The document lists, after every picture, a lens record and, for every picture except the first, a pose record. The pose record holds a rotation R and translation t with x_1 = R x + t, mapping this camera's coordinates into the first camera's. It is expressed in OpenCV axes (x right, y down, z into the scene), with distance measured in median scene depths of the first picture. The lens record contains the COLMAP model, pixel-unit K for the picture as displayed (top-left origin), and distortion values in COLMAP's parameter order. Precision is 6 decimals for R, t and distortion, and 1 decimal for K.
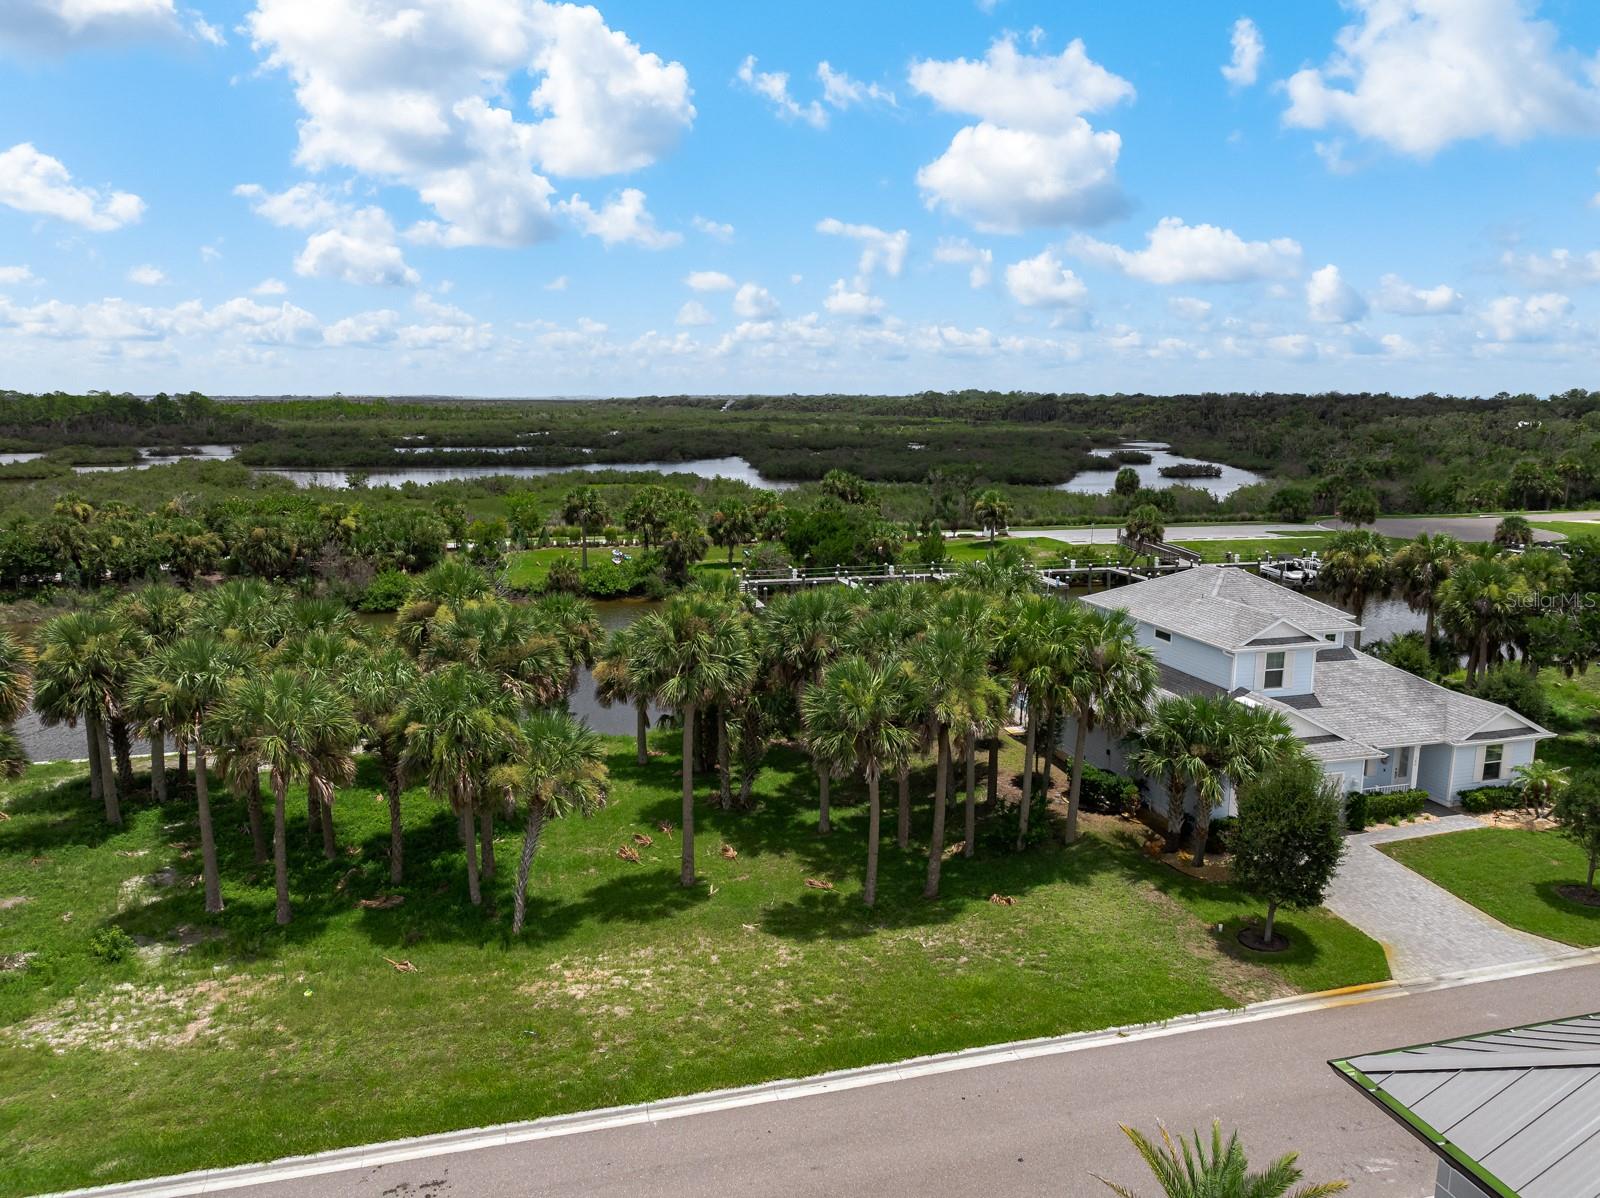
lens RADIAL K [[1116.9, 0, 807.6], [0, 1116.9, 602.4], [0, 0, 1]] dist [-0.029854, 0.012339]
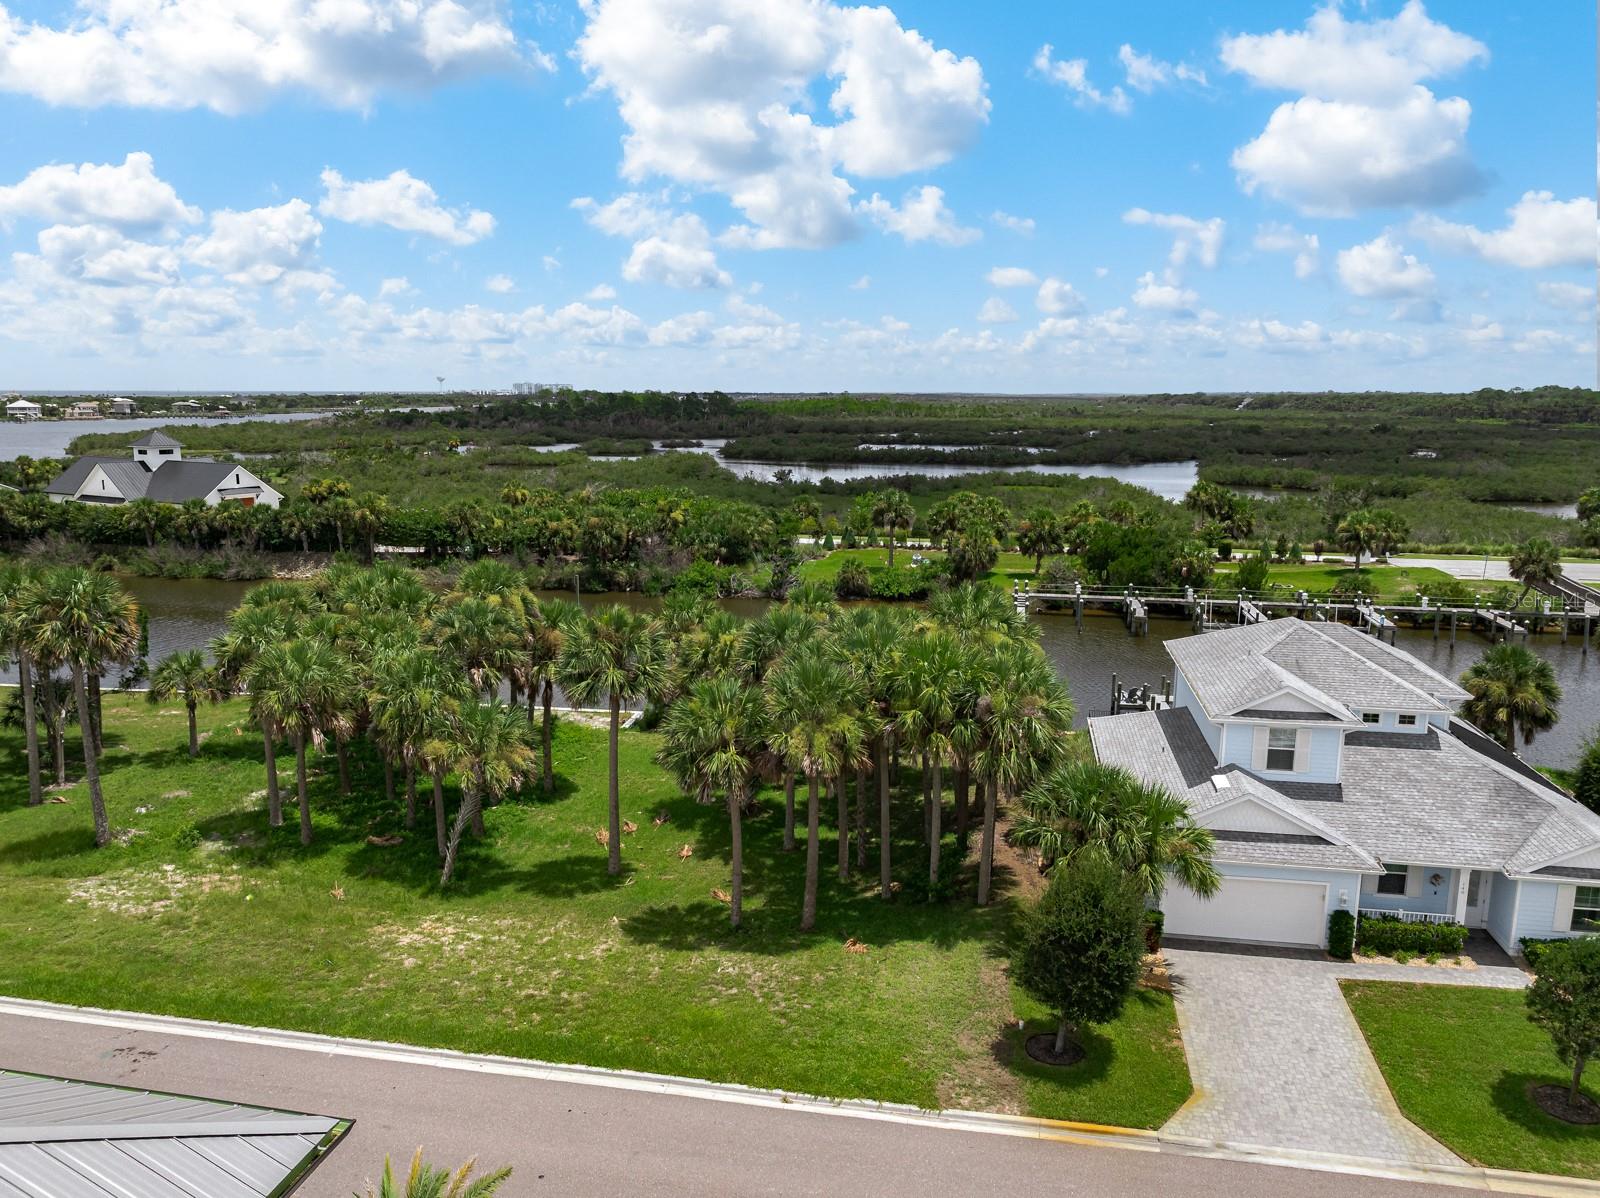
lens RADIAL K [[1120.1, 0, 806.1], [0, 1120.1, 597.8], [0, 0, 1]] dist [-0.030223, 0.014350]
pose [[0.899878, 0.074863, -0.429668, 0.464805], [-0.075624, 0.997019, 0.015332, -0.039356], [0.429535, 0.018696, 0.902857, 0.091682]]
